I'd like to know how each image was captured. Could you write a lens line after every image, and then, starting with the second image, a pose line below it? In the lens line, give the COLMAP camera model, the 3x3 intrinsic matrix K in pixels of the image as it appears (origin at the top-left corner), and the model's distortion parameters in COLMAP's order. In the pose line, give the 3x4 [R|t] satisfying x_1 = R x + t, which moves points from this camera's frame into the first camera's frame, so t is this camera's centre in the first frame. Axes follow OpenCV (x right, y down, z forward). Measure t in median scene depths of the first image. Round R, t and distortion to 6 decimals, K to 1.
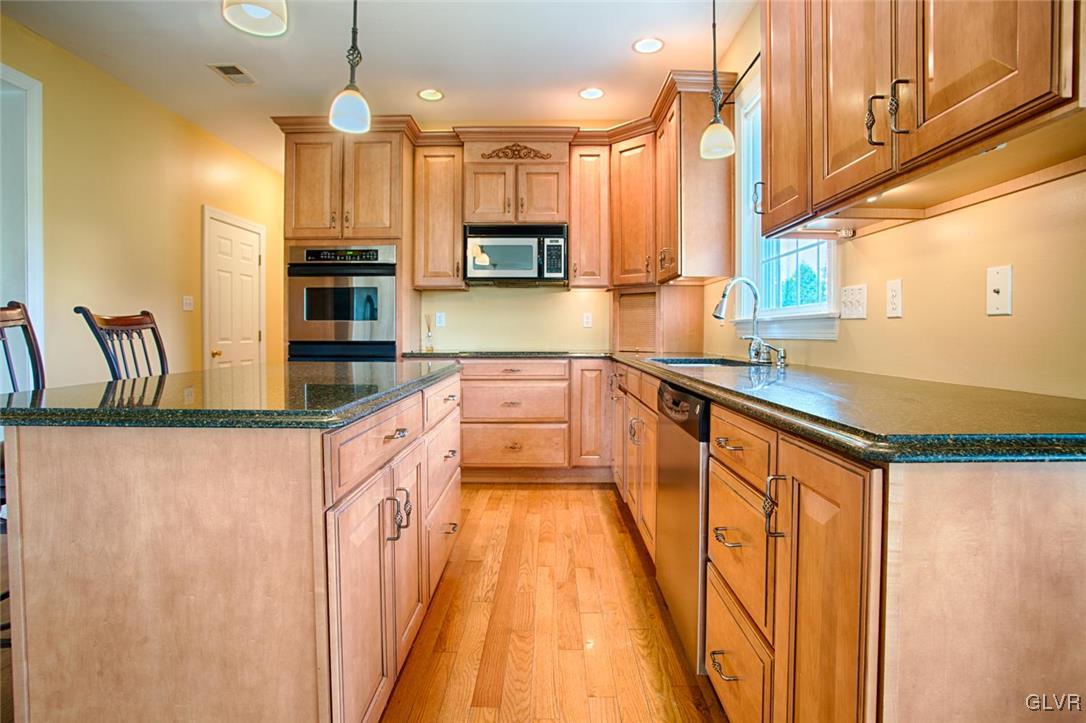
lens RADIAL K [[546.8, 0, 537.3], [0, 546.8, 338.3], [0, 0, 1]] dist [-0.057266, 0.020506]
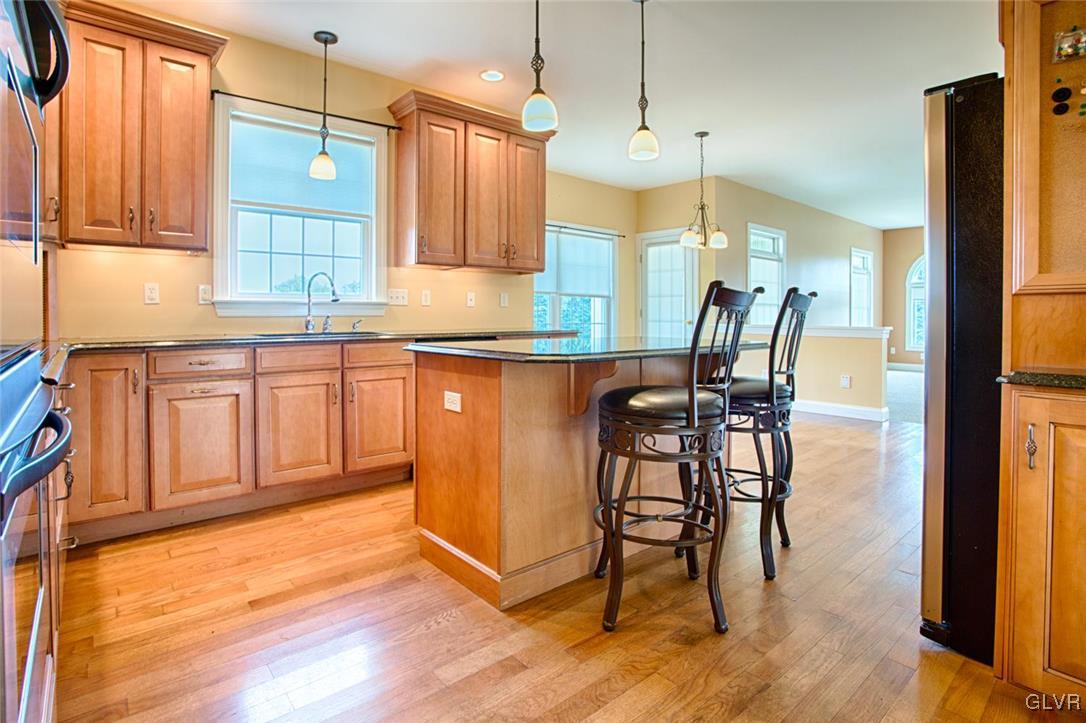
lens RADIAL K [[546.8, 0, 520.7], [0, 546.8, 308.8], [0, 0, 1]] dist [-0.057266, 0.020506]
pose [[-0.631558, 0.000196, 0.775328, -0.661781], [0.003400, 0.999991, 0.002517, -0.013464], [-0.775321, 0.004226, -0.631553, 0.964932]]
